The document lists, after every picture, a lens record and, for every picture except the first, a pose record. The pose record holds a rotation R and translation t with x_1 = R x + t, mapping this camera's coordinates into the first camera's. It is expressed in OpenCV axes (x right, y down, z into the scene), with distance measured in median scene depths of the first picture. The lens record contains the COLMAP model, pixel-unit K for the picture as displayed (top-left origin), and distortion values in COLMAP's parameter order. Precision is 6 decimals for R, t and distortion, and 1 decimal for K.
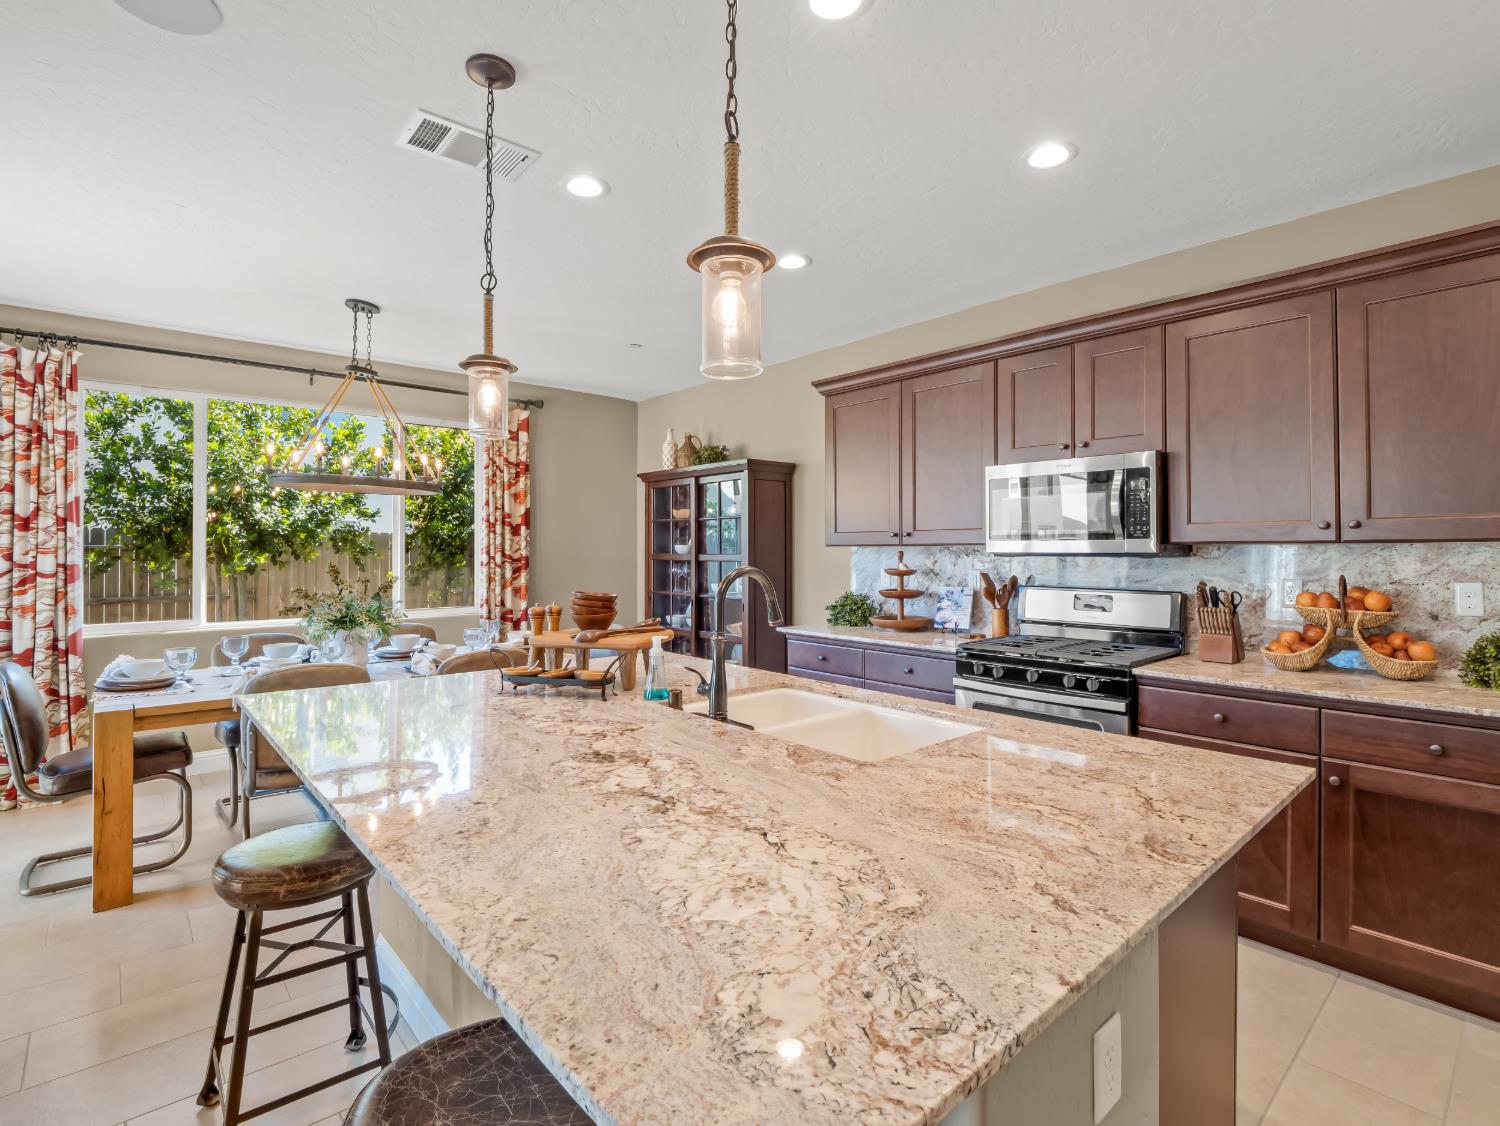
lens RADIAL K [[732.1, 0, 753.9], [0, 732.1, 556.1], [0, 0, 1]] dist [-0.002794, -0.000084]
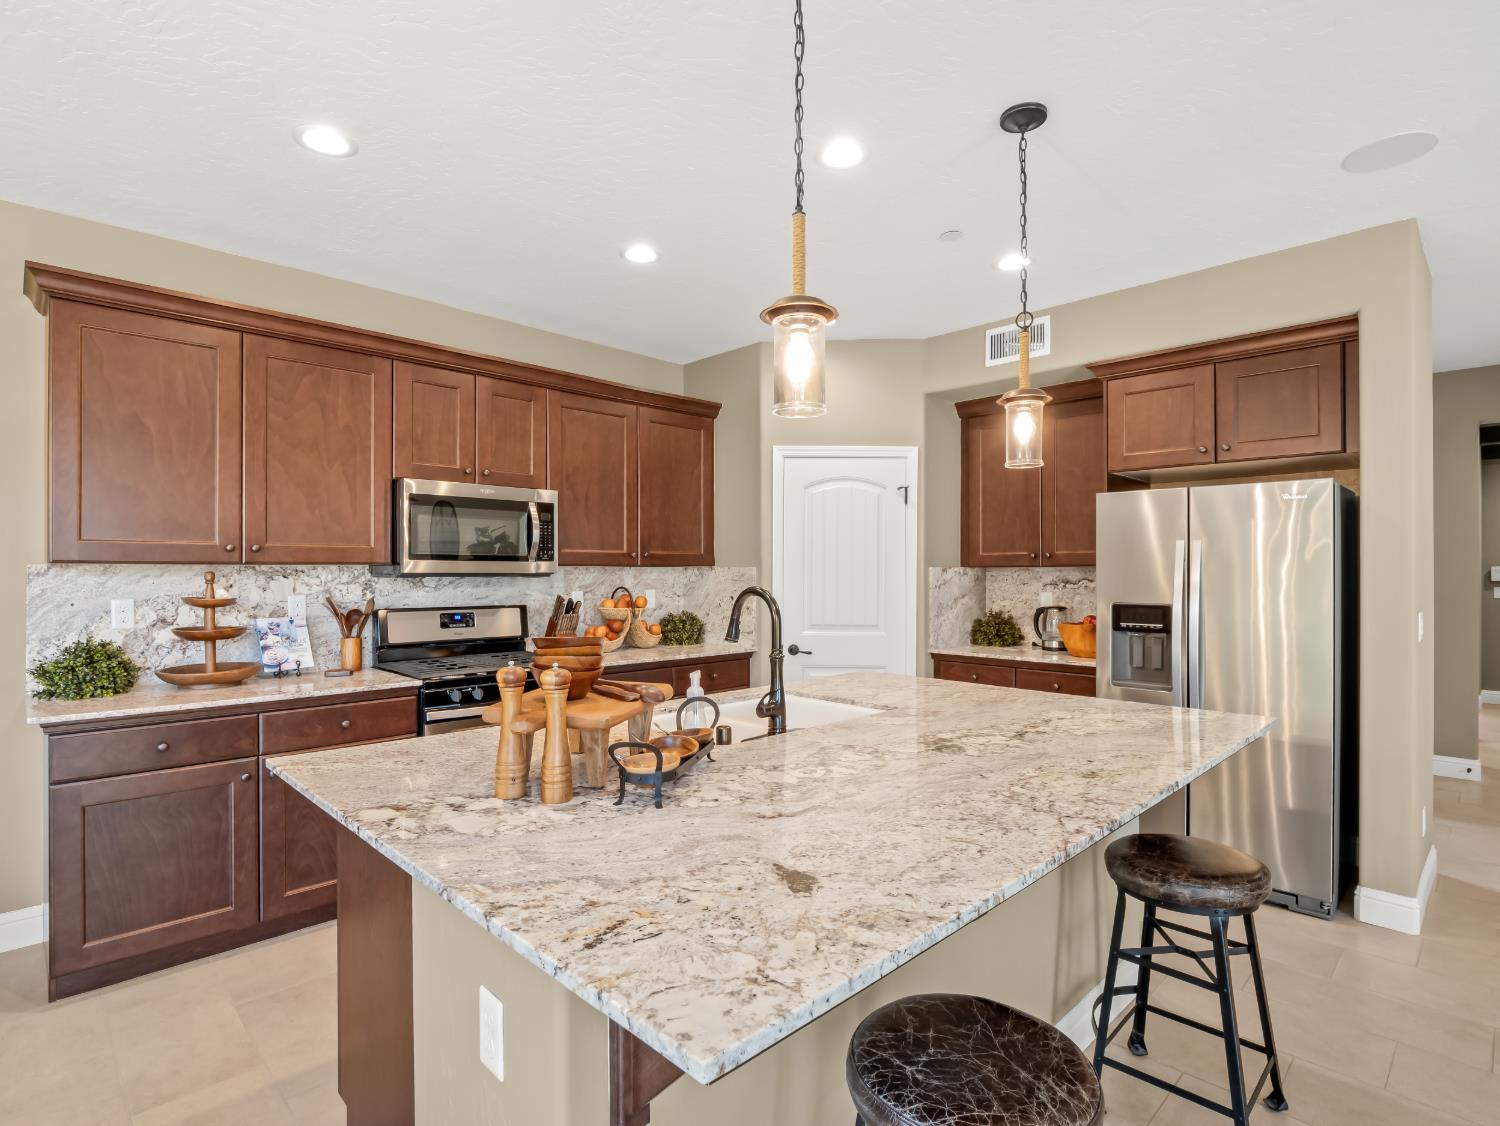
lens RADIAL K [[775.6, 0, 753.0], [0, 775.6, 573.4], [0, 0, 1]] dist [-0.001428, -0.000704]
pose [[-0.054931, -0.005882, 0.998473, -0.566970], [0.003978, 0.999973, 0.006109, -0.007747], [-0.998482, 0.004307, -0.054906, 0.531955]]
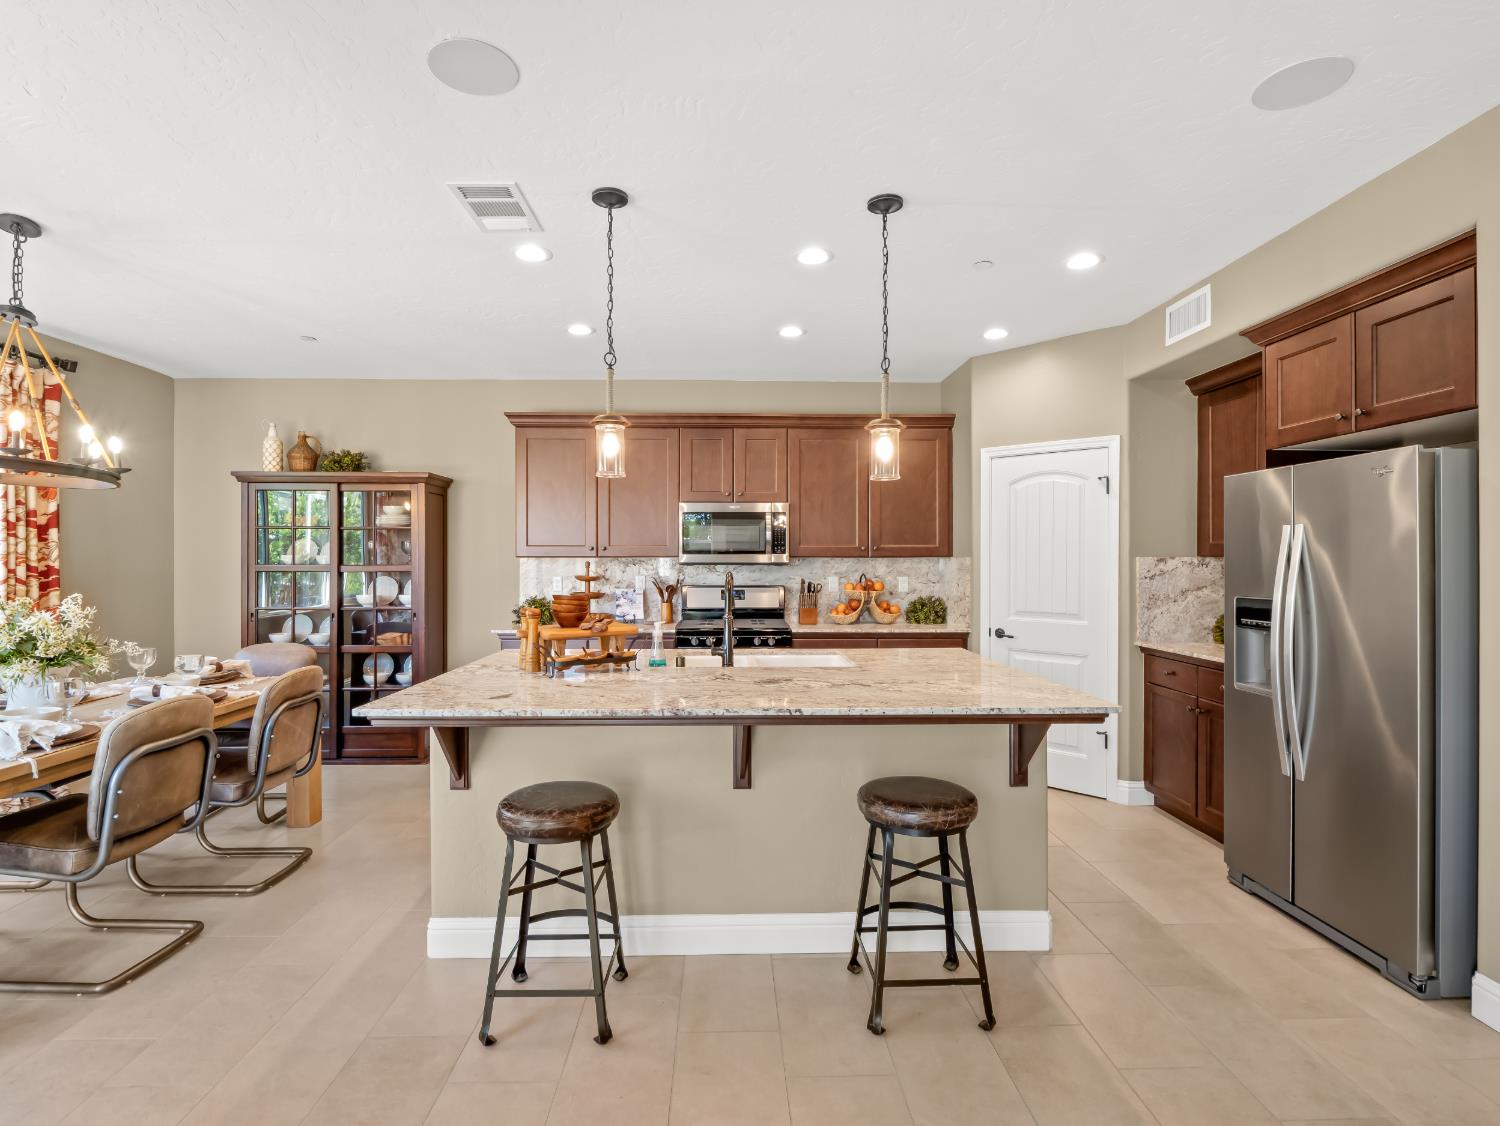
lens RADIAL K [[776.1, 0, 750.0], [0, 776.1, 563.0], [0, 0, 1]] dist [-0.001128, -0.000126]
pose [[0.647382, -0.003719, 0.762157, -0.641126], [0.004491, 0.999989, 0.001065, -0.004315], [-0.762153, 0.002733, 0.647391, -0.075690]]
